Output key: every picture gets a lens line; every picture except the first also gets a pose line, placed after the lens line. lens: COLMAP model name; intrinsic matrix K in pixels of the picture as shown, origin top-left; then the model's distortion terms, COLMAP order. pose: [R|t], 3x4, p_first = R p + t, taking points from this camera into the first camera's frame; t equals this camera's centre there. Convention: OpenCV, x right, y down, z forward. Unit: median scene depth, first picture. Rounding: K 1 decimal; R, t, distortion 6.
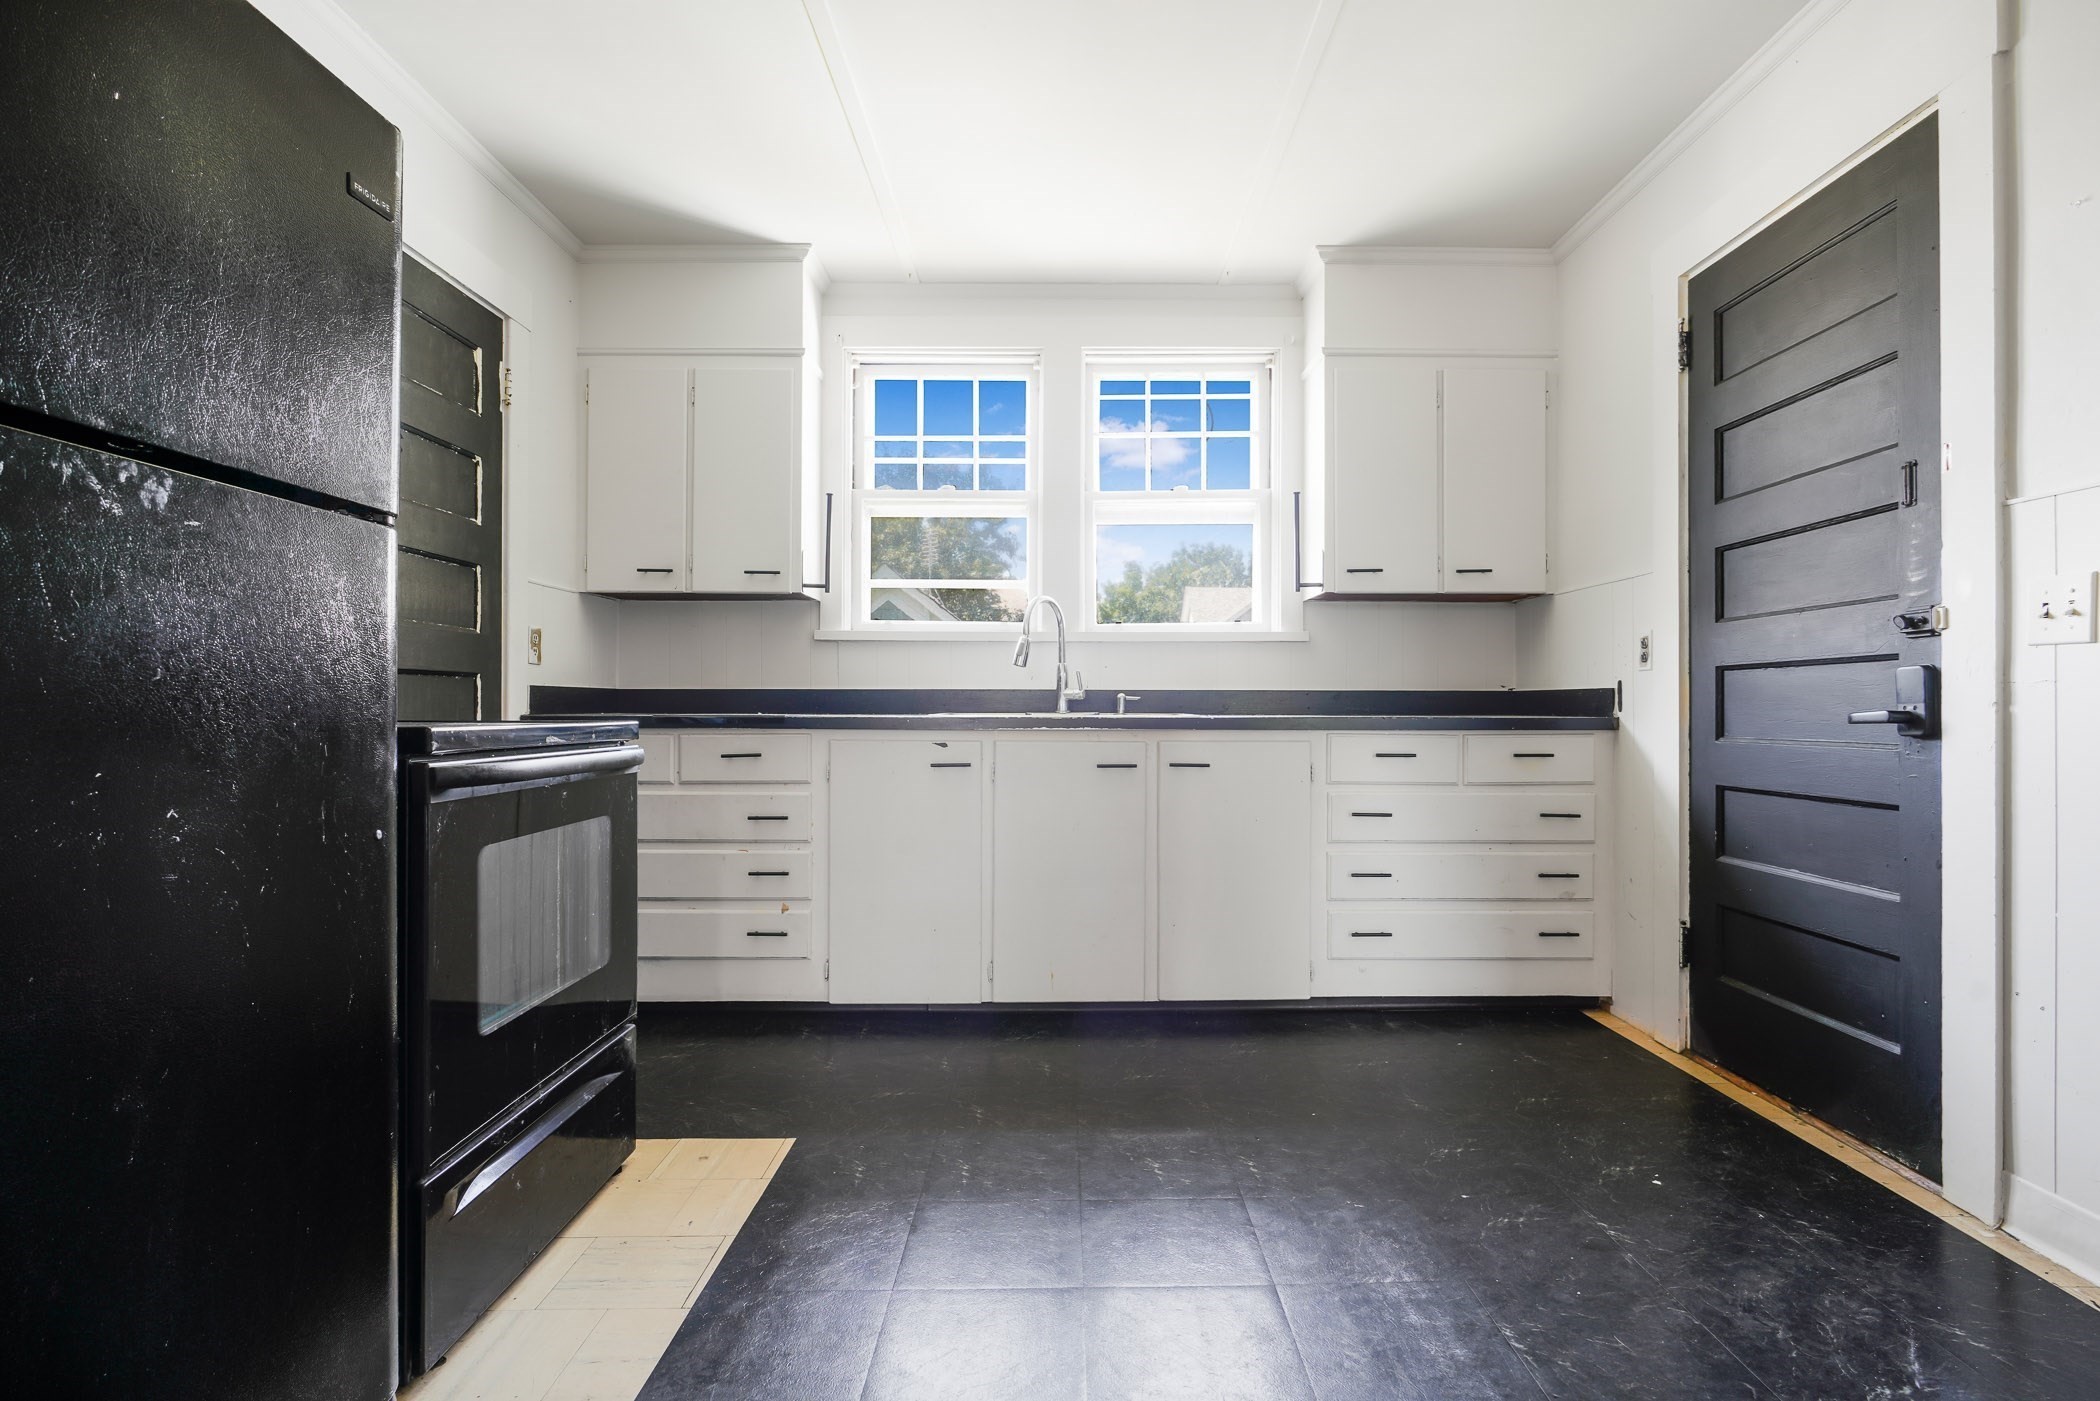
lens RADIAL K [[1067.7, 0, 1053.4], [0, 1067.7, 711.3], [0, 0, 1]] dist [-0.006331, 0.001963]
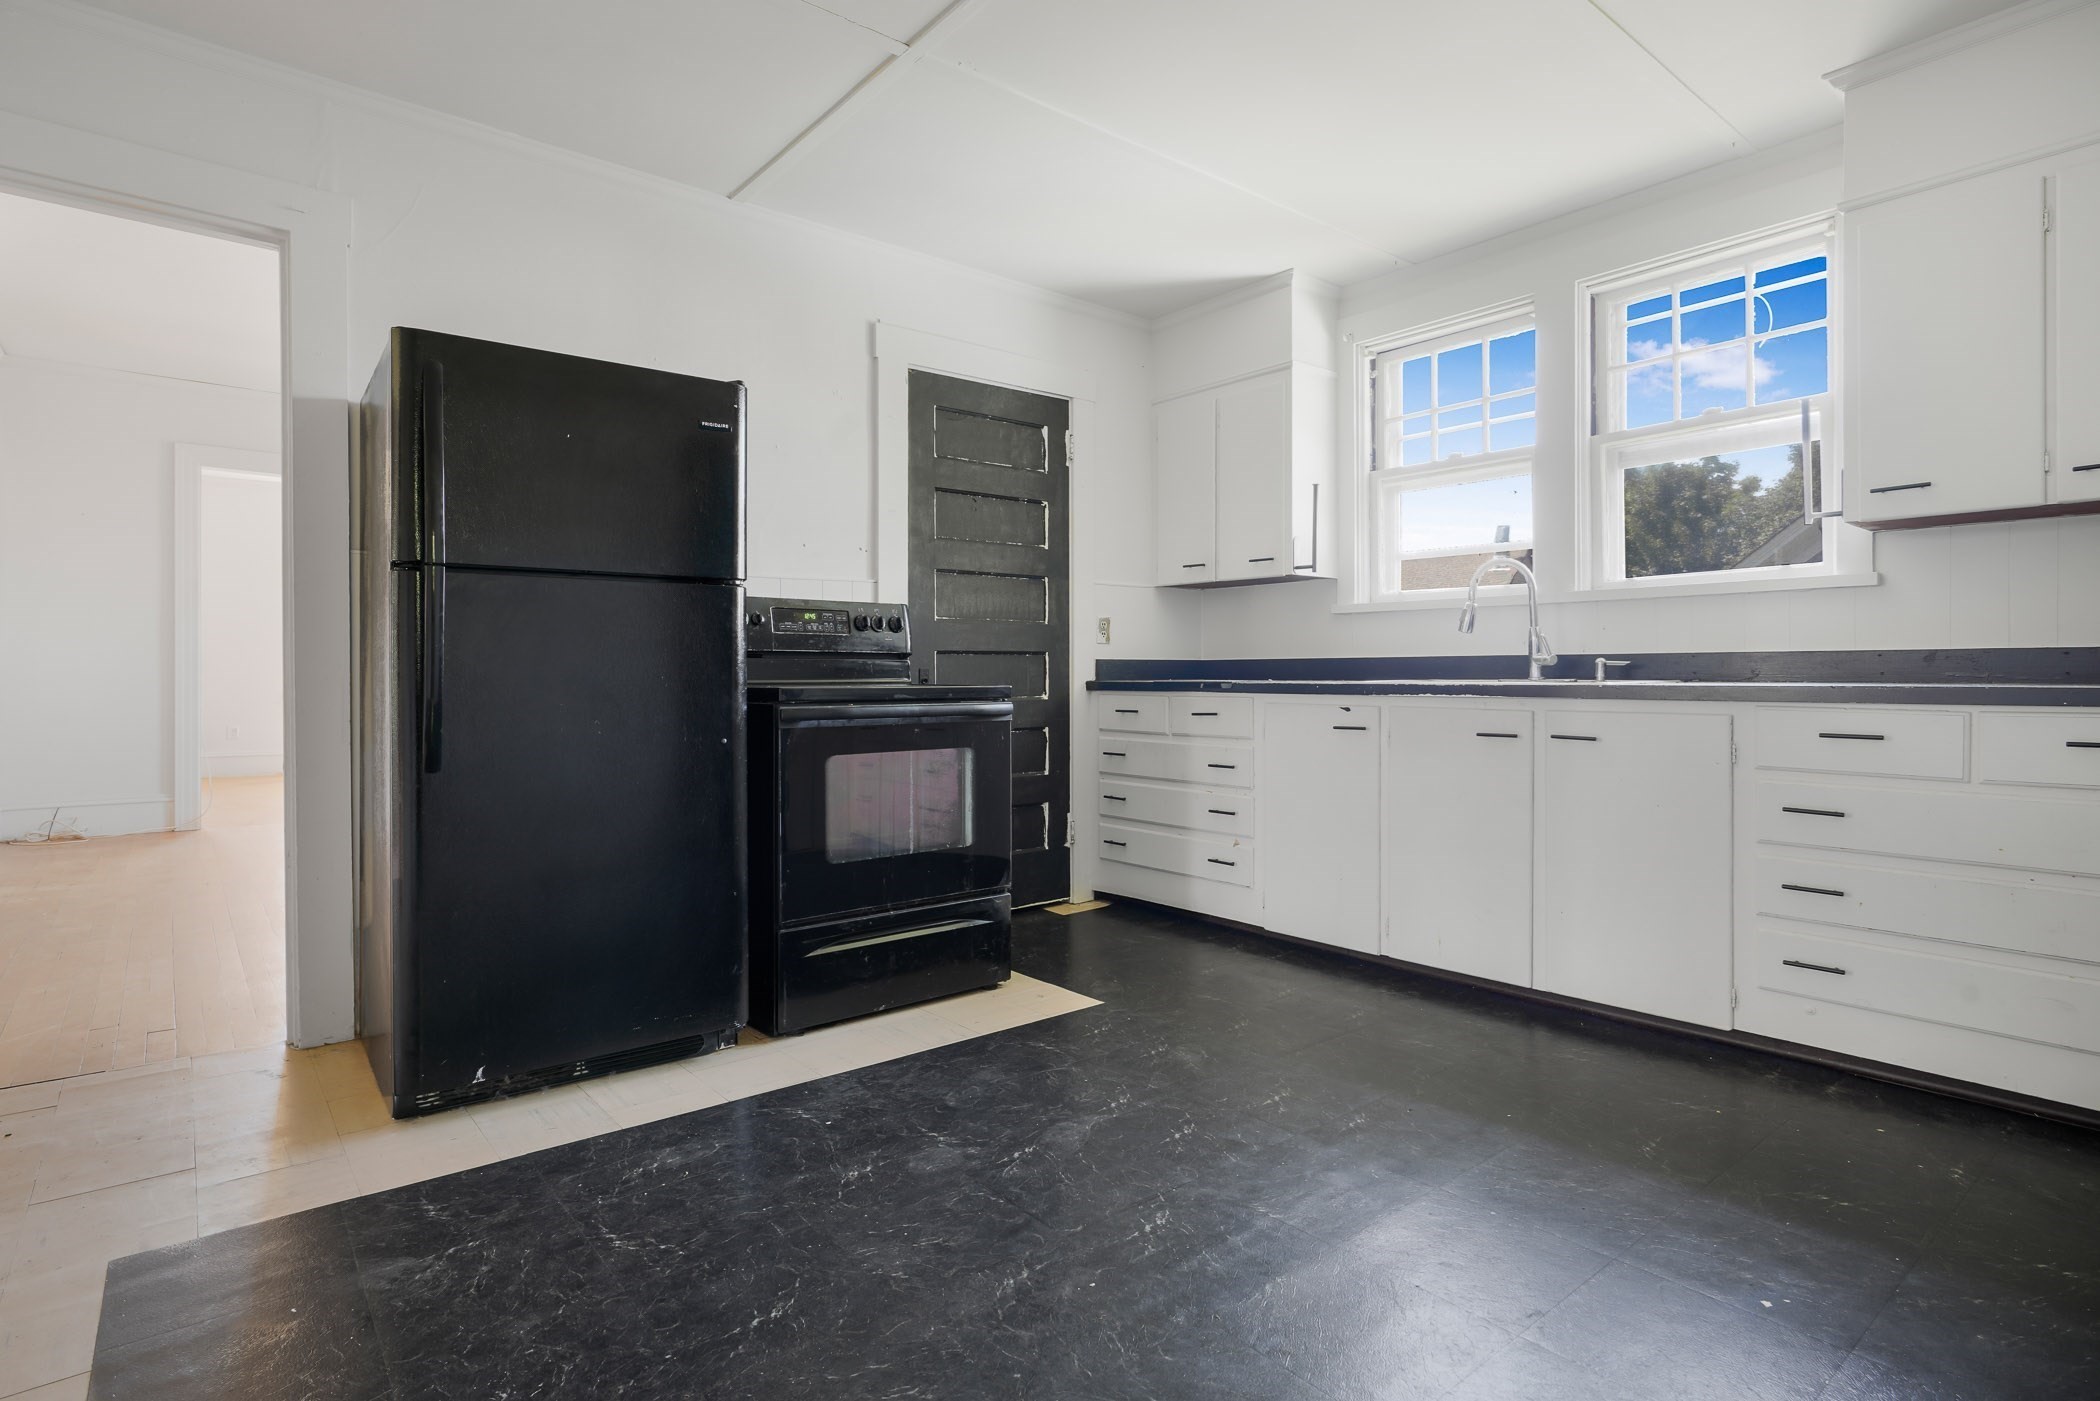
lens RADIAL K [[1067.7, 0, 1055.9], [0, 1067.7, 682.7], [0, 0, 1]] dist [-0.006331, 0.001963]
pose [[0.631732, 0.003057, -0.775181, 0.493508], [0.001003, 0.999988, 0.004761, -0.000732], [0.775187, -0.003785, 0.631721, 0.080143]]
